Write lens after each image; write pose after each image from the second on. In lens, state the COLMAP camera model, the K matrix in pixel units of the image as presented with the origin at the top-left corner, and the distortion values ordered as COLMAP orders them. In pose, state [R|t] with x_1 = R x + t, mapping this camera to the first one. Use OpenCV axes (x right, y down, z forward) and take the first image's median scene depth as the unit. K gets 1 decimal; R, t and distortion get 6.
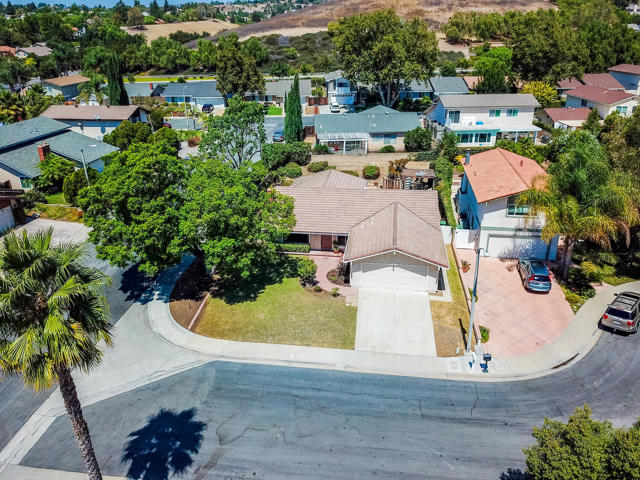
lens RADIAL K [[499.8, 0, 320.0], [0, 499.8, 240.0], [0, 0, 1]] dist [-0.029105, -0.000224]
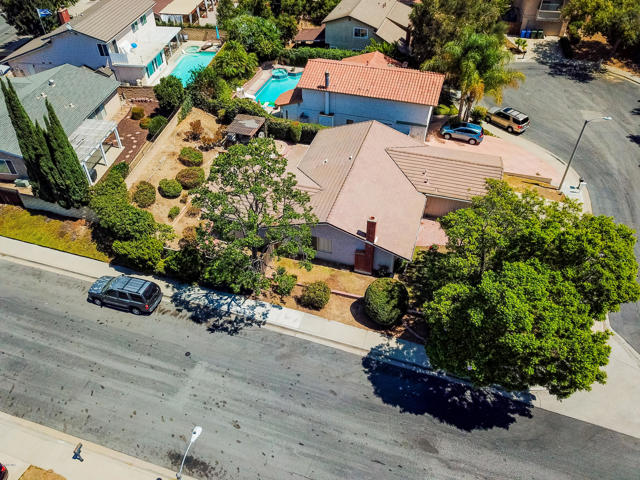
lens RADIAL K [[499.8, 0, 320.0], [0, 499.8, 240.0], [0, 0, 1]] dist [-0.029105, -0.000224]
pose [[0.180810, -0.631798, 0.753750, -0.803062], [0.384812, 0.750730, 0.536958, -0.583618], [-0.905112, 0.192964, 0.378863, 0.898019]]
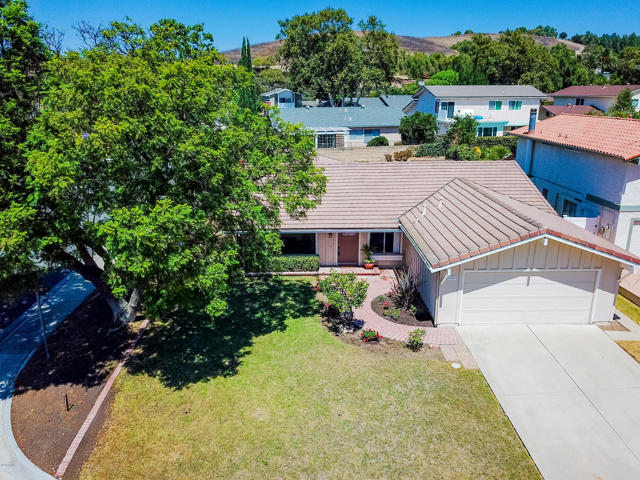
lens RADIAL K [[499.8, 0, 320.0], [0, 499.8, 240.0], [0, 0, 1]] dist [-0.029105, -0.000224]
pose [[0.986650, -0.040150, 0.157825, -0.113834], [0.057669, 0.992473, -0.108039, 0.055423], [-0.152300, 0.115699, 0.981539, 0.528627]]
